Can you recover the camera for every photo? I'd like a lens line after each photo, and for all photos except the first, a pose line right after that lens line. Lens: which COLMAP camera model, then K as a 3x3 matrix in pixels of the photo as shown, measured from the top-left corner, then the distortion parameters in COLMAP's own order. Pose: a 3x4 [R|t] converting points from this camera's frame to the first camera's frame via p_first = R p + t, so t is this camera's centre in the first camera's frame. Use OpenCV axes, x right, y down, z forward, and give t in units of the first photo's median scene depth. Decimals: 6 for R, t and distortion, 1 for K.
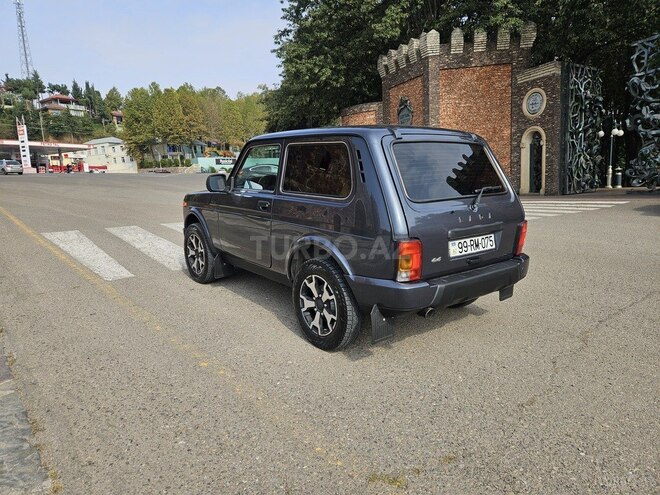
lens RADIAL K [[438.7, 0, 326.7], [0, 438.7, 247.7], [0, 0, 1]] dist [0.077684, -0.063169]
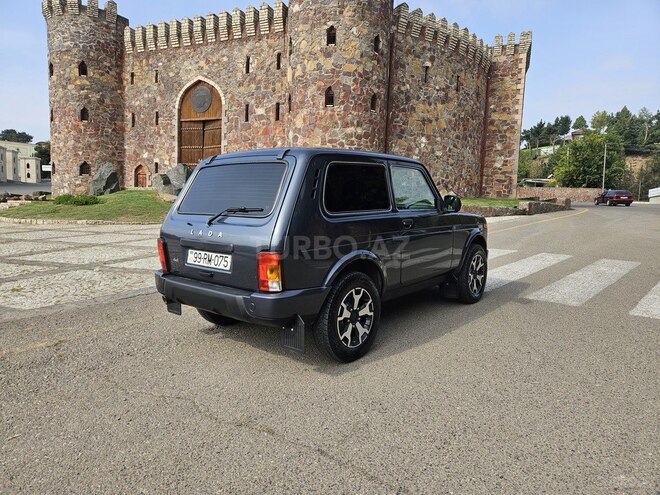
lens RADIAL K [[438.7, 0, 330.2], [0, 438.7, 249.8], [0, 0, 1]] dist [0.077684, -0.063169]
pose [[0.197738, 0.124149, -0.972362, 0.196180], [-0.186623, 0.978573, 0.086991, -0.024232], [0.962326, 0.164263, 0.216670, 0.145890]]
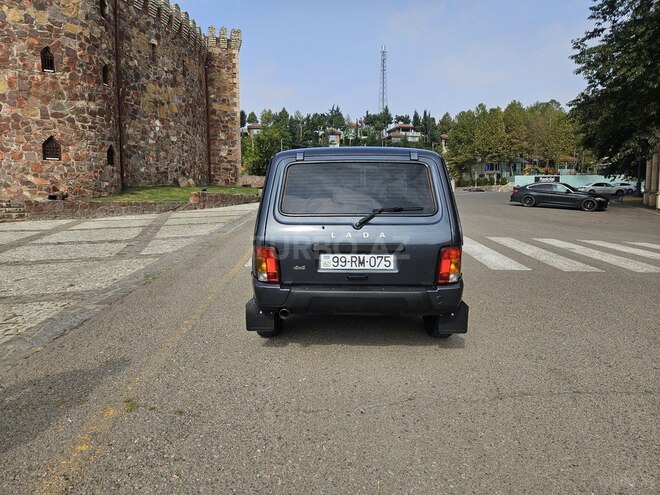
lens RADIAL K [[438.7, 0, 327.7], [0, 438.7, 250.3], [0, 0, 1]] dist [0.077684, -0.063169]
pose [[0.769621, 0.103355, -0.630080, 0.127611], [-0.125232, 0.992079, 0.009769, -0.004740], [0.626099, 0.071388, 0.776469, 0.023002]]
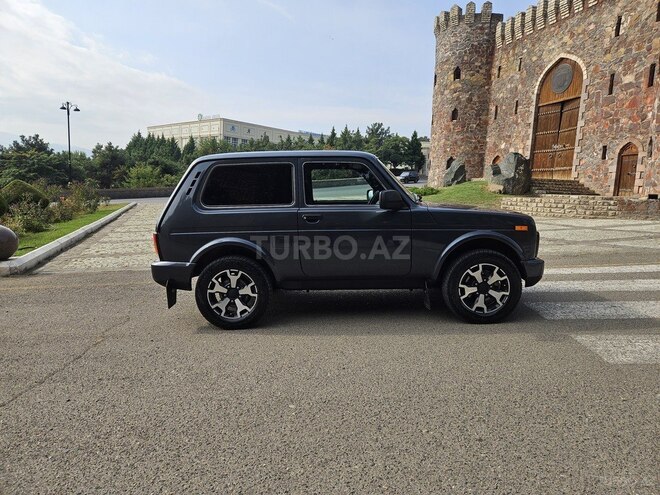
lens RADIAL K [[438.7, 0, 331.4], [0, 438.7, 245.6], [0, 0, 1]] dist [0.077684, -0.063169]
pose [[-0.628096, 0.115791, -0.769473, 0.165842], [-0.128040, 0.960008, 0.248978, -0.059120], [0.767529, 0.254906, -0.588151, 0.321800]]
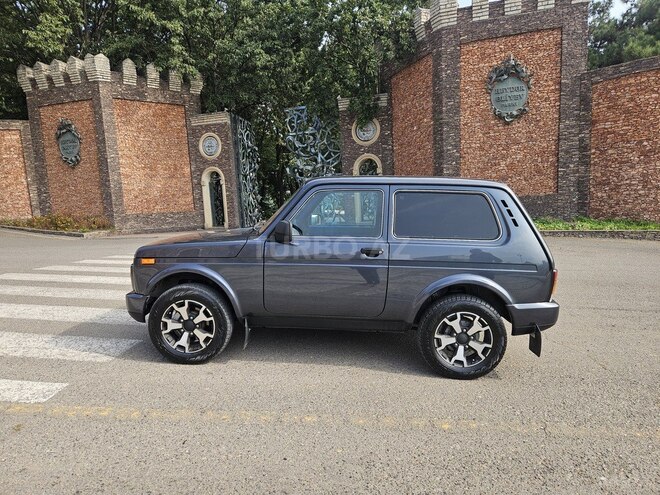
lens RADIAL K [[438.7, 0, 328.5], [0, 438.7, 253.2], [0, 0, 1]] dist [0.077684, -0.063169]
pose [[0.677797, -0.075335, 0.731380, -0.149053], [0.120531, 0.992665, -0.009452, -0.015925], [-0.725303, 0.094561, 0.681905, 0.069323]]
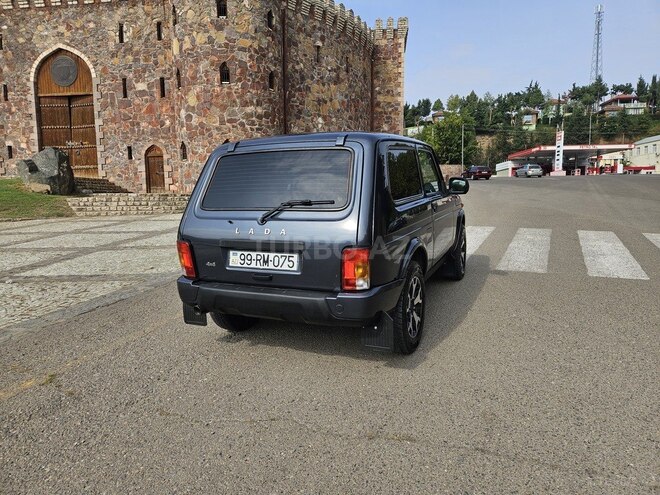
lens RADIAL K [[438.7, 0, 335.2], [0, 438.7, 248.2], [0, 0, 1]] dist [0.077684, -0.063169]
pose [[0.461839, 0.136589, -0.876384, 0.169435], [-0.138126, 0.987092, 0.081053, -0.017915], [0.876143, 0.083618, 0.474744, 0.096030]]
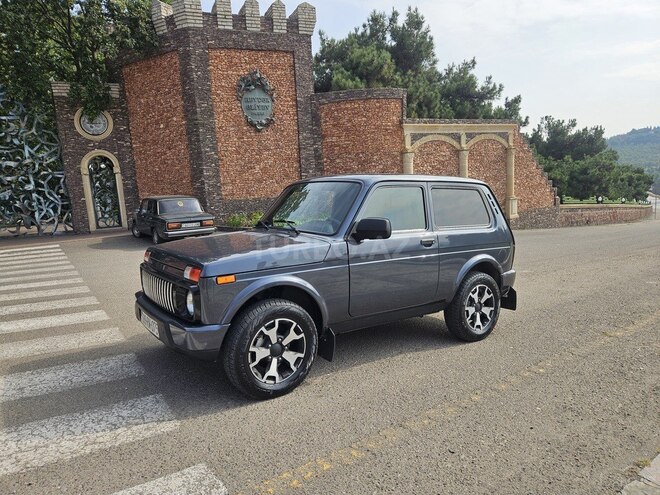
lens RADIAL K [[438.7, 0, 327.6], [0, 438.7, 248.5], [0, 0, 1]] dist [0.077684, -0.063169]
pose [[0.058756, -0.100682, 0.993182, -0.198130], [0.198782, 0.976157, 0.087197, -0.036657], [-0.978281, 0.192303, 0.077369, 0.190742]]
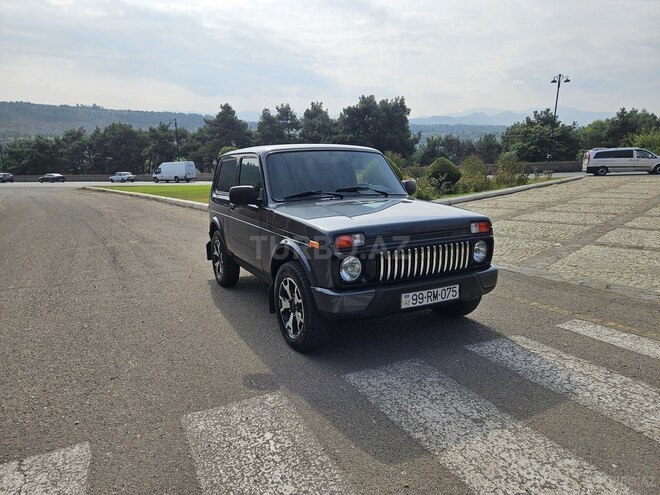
lens RADIAL K [[438.7, 0, 330.4], [0, 438.7, 247.4], [0, 0, 1]] dist [0.077684, -0.063169]
pose [[-0.982706, -0.012357, 0.184758, -0.048481], [0.055700, 0.931835, 0.358582, -0.078519], [-0.176595, 0.362672, -0.915032, 0.396872]]
